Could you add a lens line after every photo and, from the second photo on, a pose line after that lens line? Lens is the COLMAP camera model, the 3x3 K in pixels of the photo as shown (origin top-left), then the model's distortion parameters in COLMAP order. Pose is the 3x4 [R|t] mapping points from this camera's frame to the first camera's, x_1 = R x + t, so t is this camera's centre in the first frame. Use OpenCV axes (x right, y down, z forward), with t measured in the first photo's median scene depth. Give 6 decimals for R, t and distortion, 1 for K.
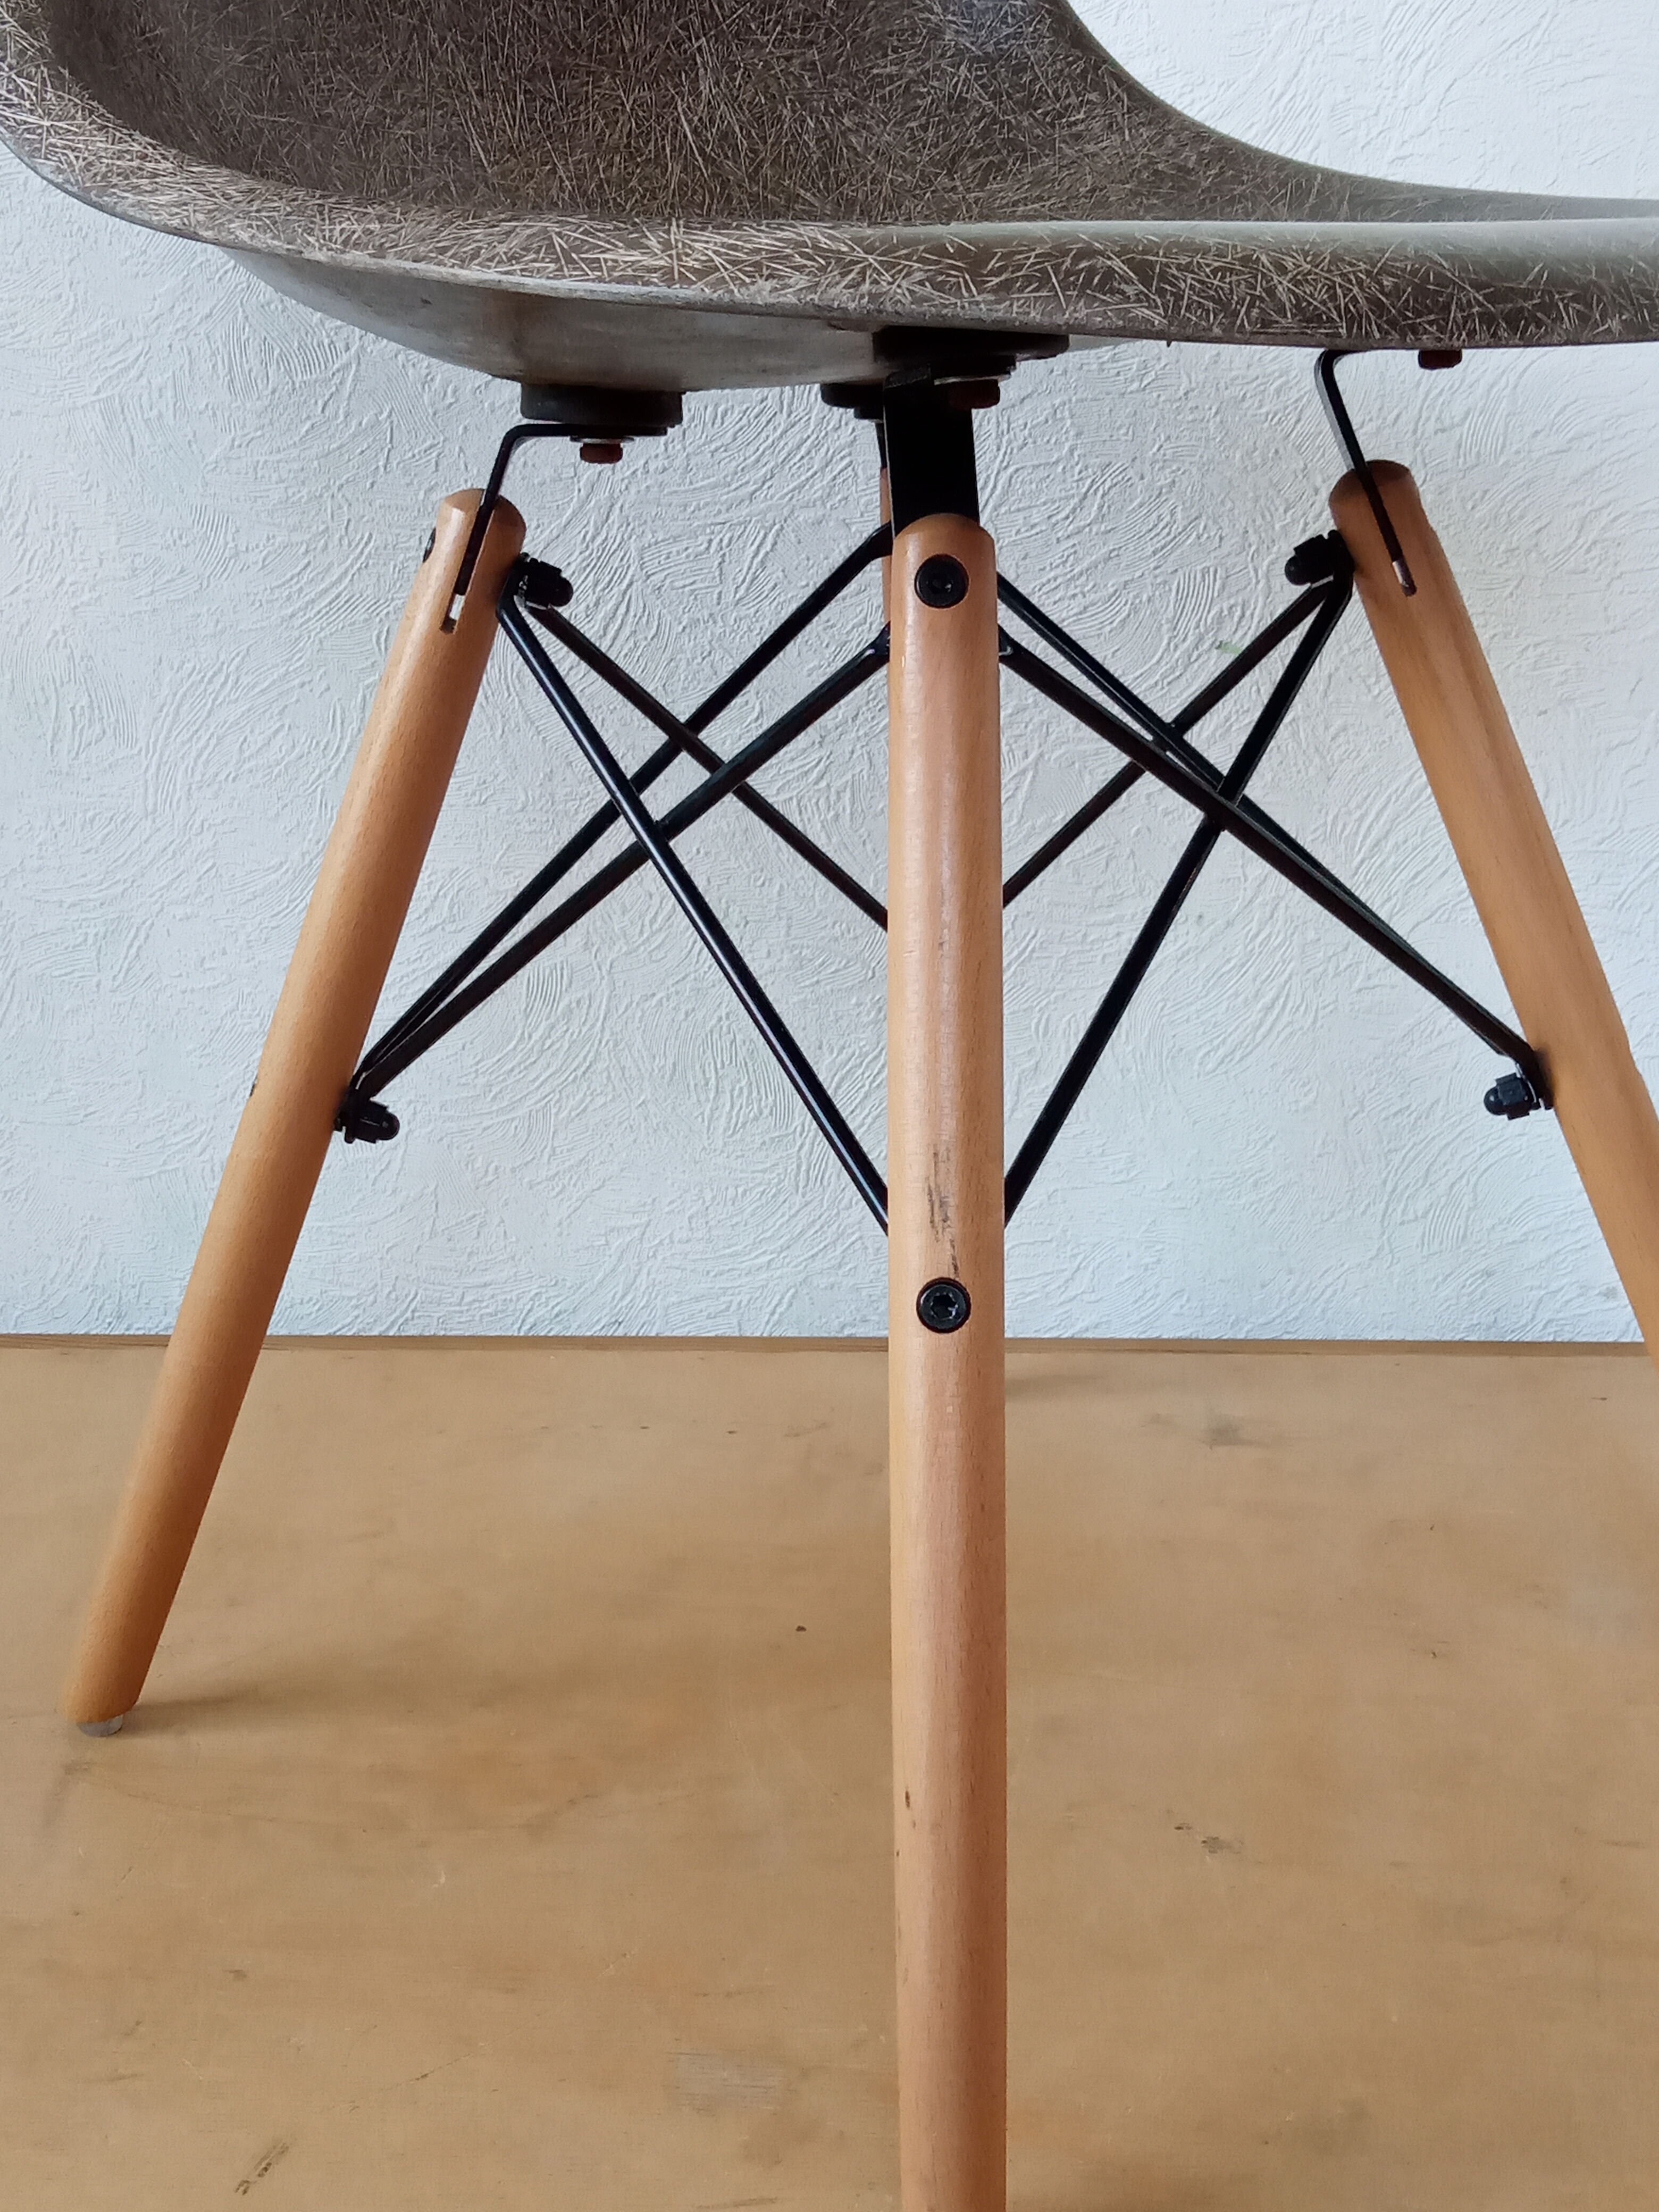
lens RADIAL K [[2903.6, 0, 827.3], [0, 2903.6, 1128.5], [0, 0, 1]] dist [0.157241, -0.614946]
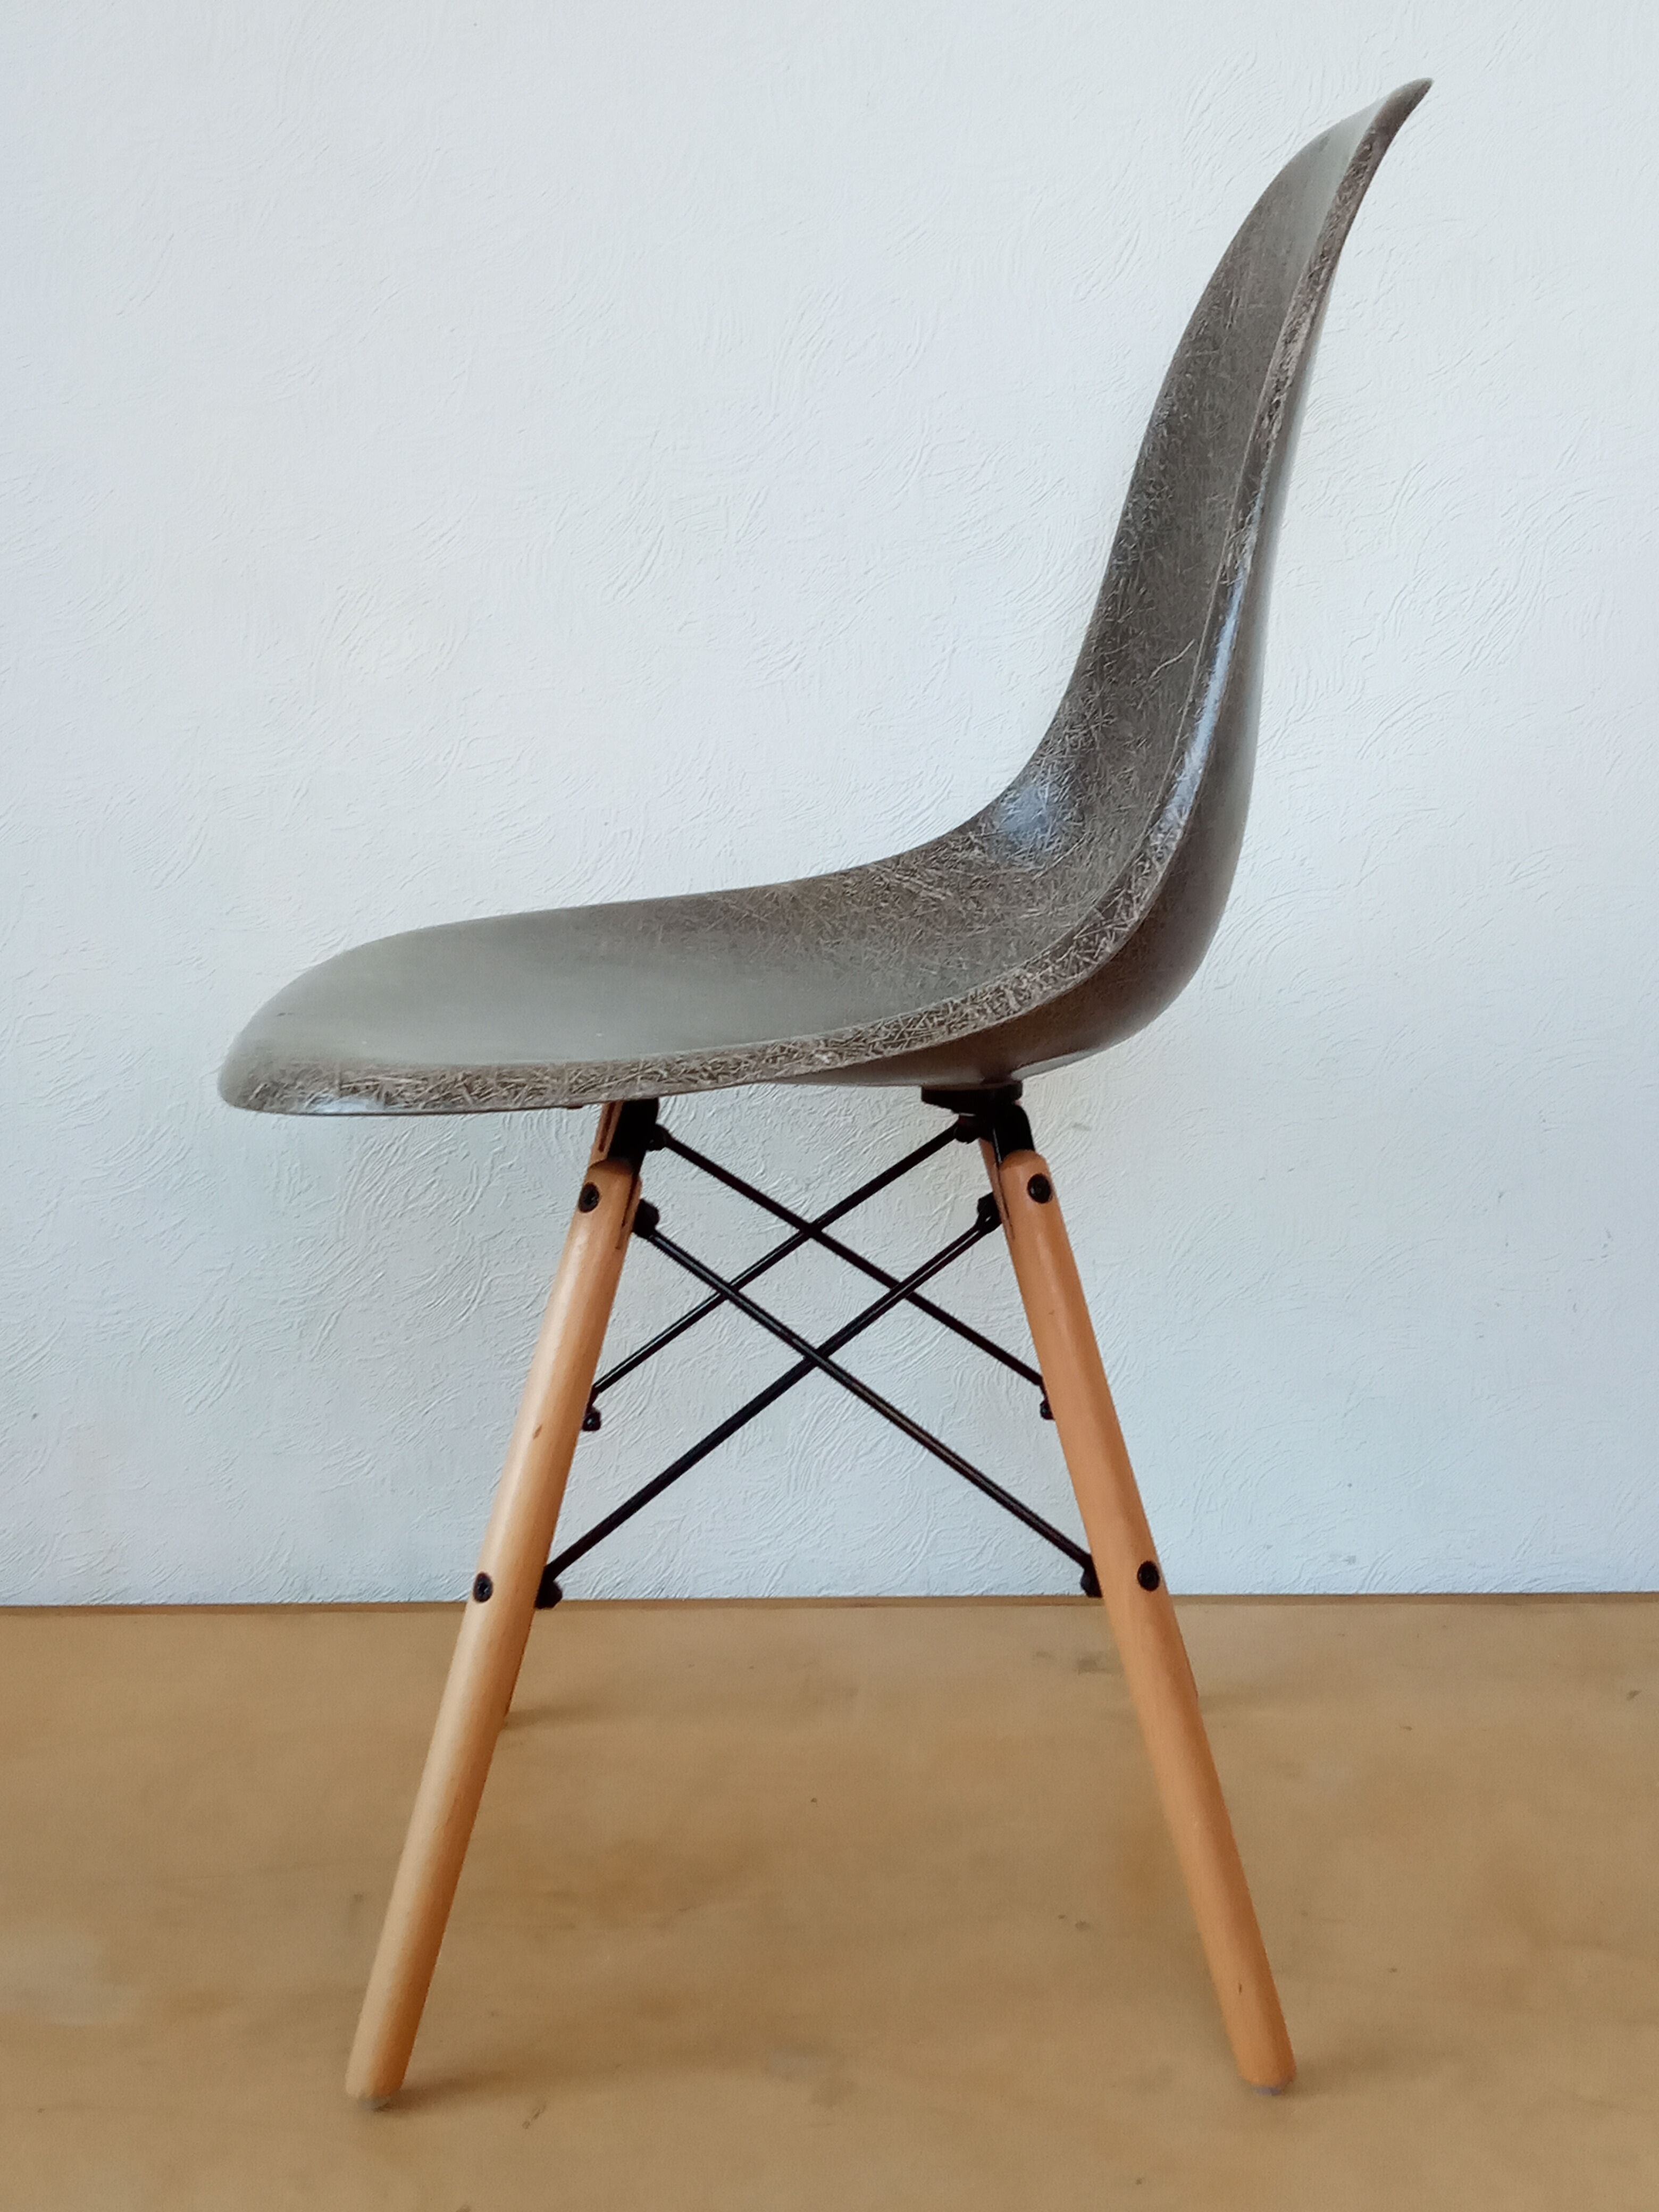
lens RADIAL K [[2886.2, 0, 844.1], [0, 2886.2, 1138.3], [0, 0, 1]] dist [0.164314, -0.622976]
pose [[0.998815, -0.007568, 0.048081, -0.051757], [0.010711, 0.997798, -0.065450, -0.061340], [-0.047480, 0.065887, 0.996697, -0.442996]]
